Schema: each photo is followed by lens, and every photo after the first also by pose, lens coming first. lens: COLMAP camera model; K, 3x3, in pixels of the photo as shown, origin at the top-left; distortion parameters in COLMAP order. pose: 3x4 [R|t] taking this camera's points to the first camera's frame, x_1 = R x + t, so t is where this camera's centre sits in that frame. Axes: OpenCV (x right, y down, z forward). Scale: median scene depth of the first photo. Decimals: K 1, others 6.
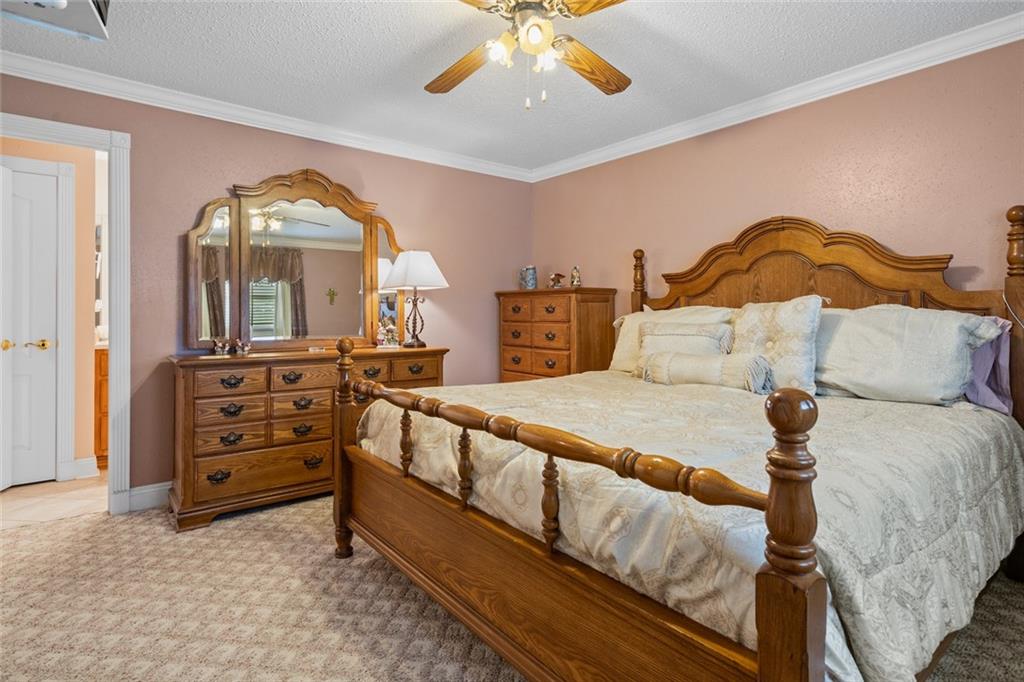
lens RADIAL K [[528.8, 0, 506.6], [0, 528.8, 318.3], [0, 0, 1]] dist [-0.002706, 0.000143]
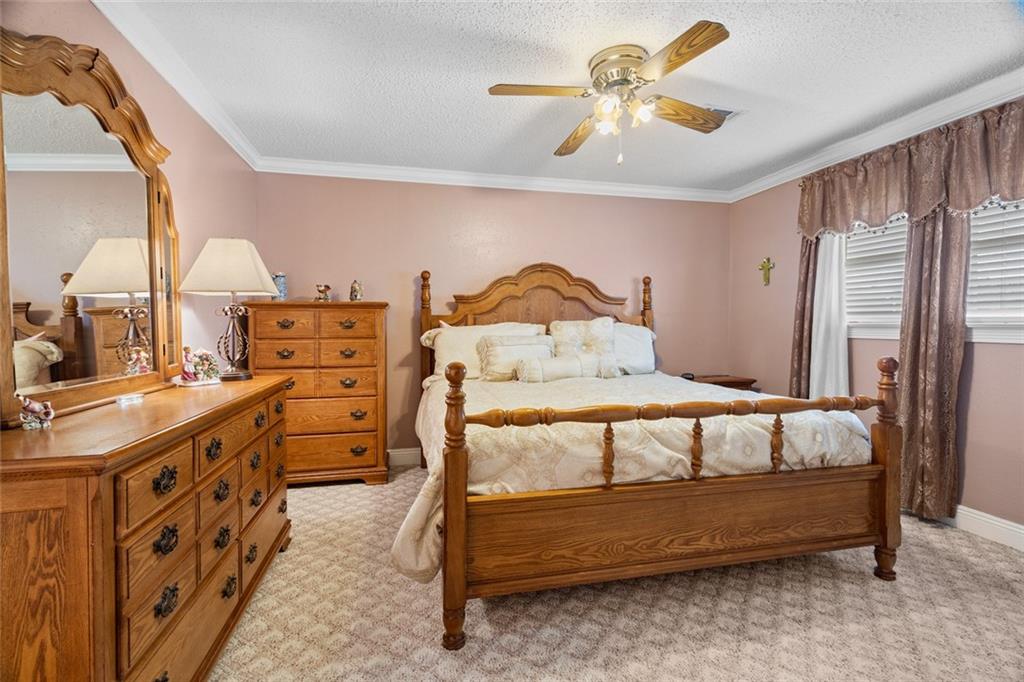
lens RADIAL K [[473.2, 0, 511.4], [0, 473.2, 337.3], [0, 0, 1]] dist [-0.003346, 0.002934]
pose [[0.416611, -0.024399, 0.908758, -0.726130], [0.011649, 0.999701, 0.021501, -0.011565], [-0.909010, 0.001629, 0.416770, 0.516224]]
